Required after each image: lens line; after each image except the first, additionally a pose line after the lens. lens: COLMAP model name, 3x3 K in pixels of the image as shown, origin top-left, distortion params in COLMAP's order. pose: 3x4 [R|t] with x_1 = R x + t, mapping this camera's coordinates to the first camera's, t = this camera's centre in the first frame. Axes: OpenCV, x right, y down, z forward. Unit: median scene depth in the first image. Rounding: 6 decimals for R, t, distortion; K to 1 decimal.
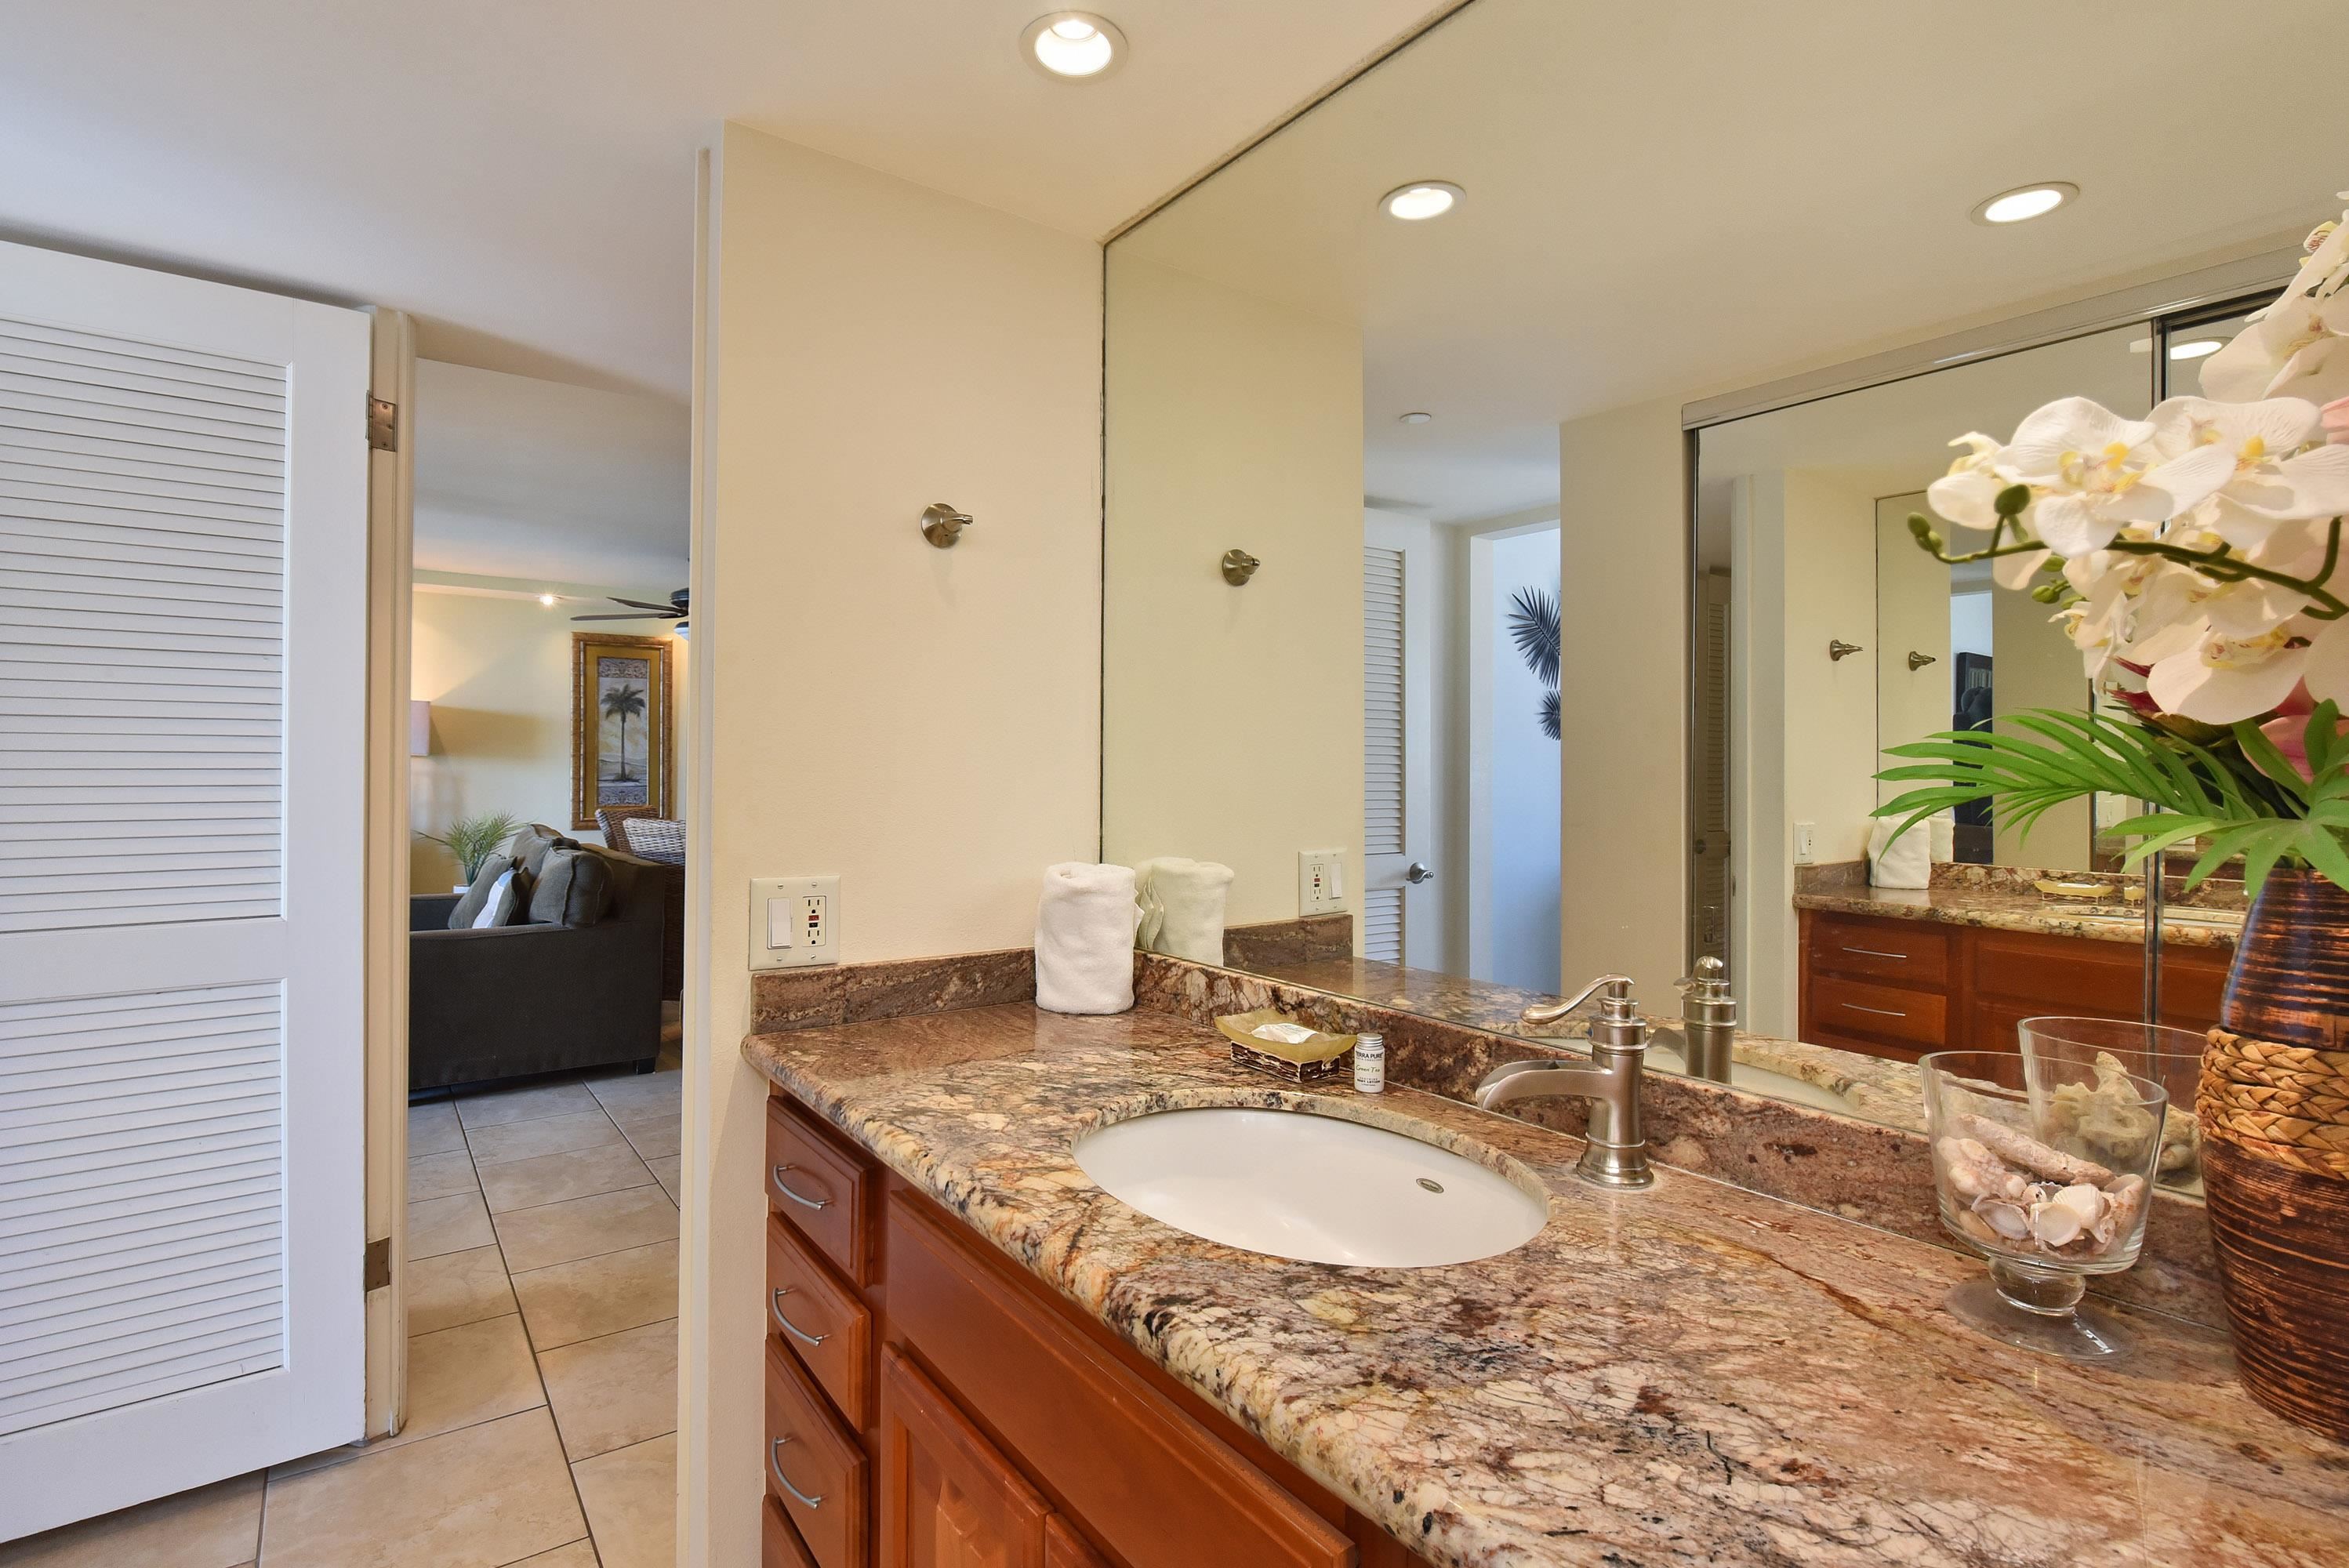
lens RADIAL K [[1169.6, 0, 1174.5], [0, 1169.6, 784.0], [0, 0, 1]] dist [-0.018267, 0.000054]
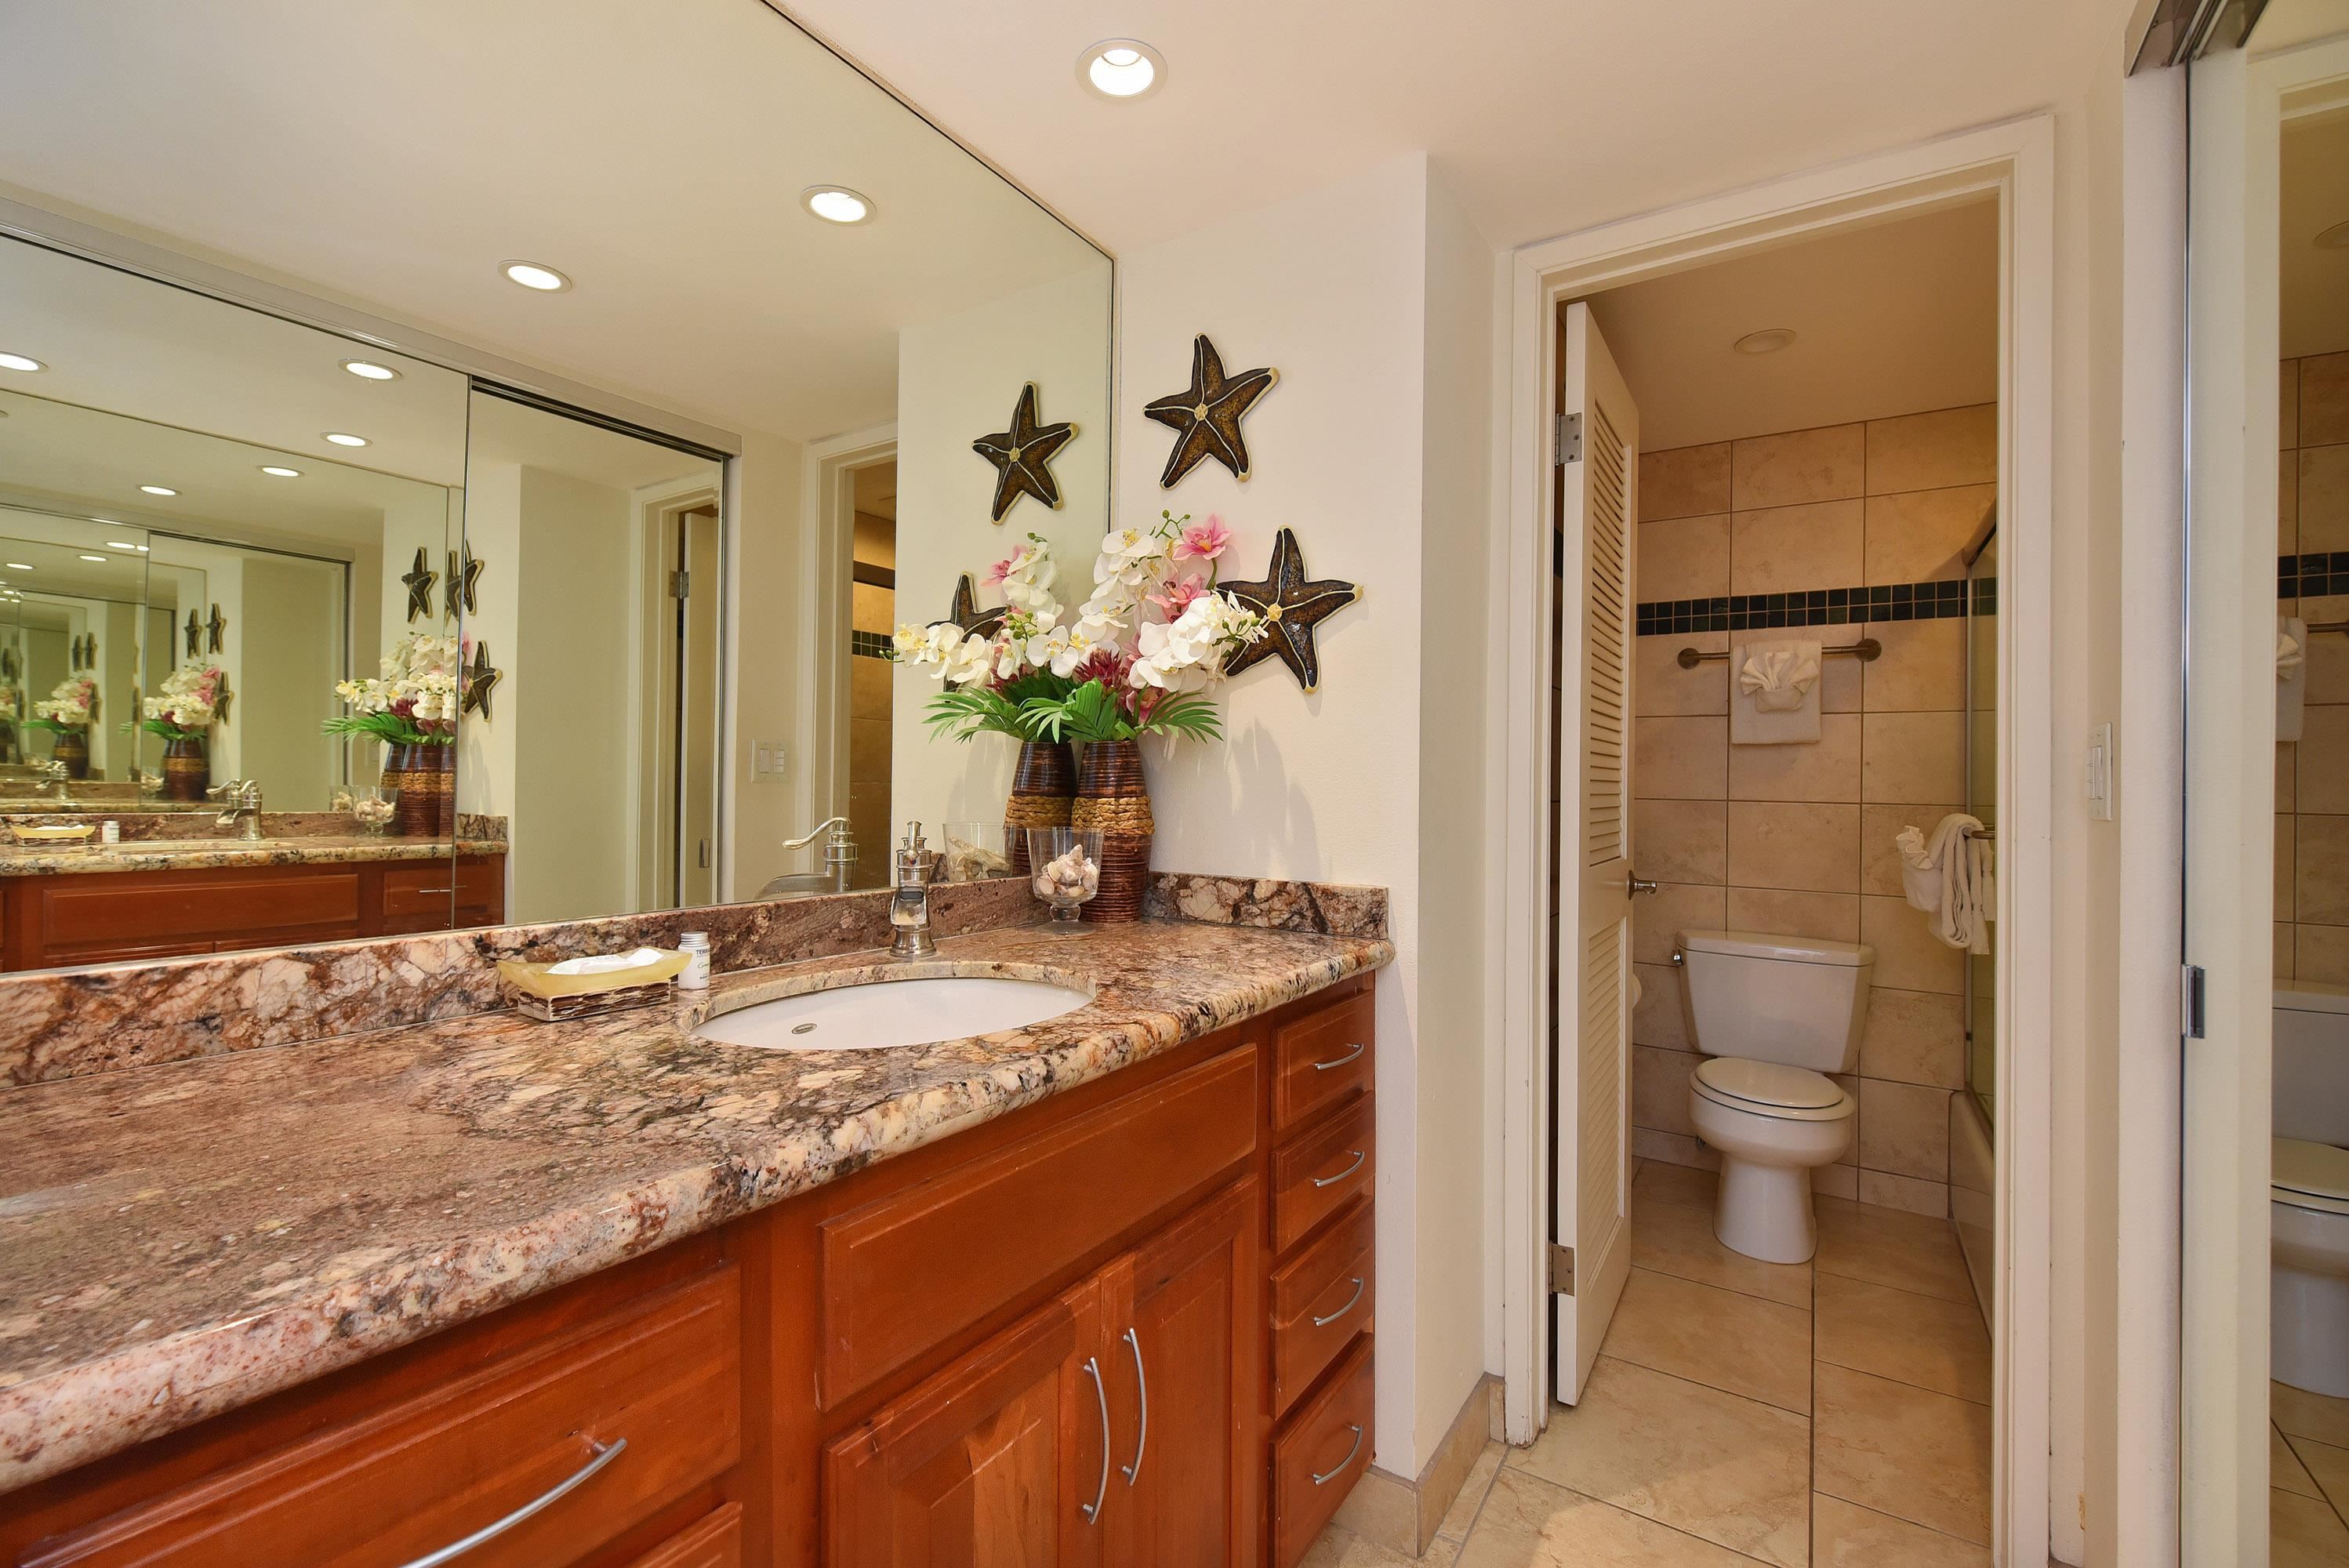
lens RADIAL K [[1034.4, 0, 1174.5], [0, 1034.4, 784.0], [0, 0, 1]] dist [-0.001710, -0.000108]
pose [[-0.378317, -0.015109, 0.925553, -0.828191], [-0.002220, 0.999879, 0.015415, 0.074501], [-0.925673, 0.003777, -0.378305, 0.977763]]
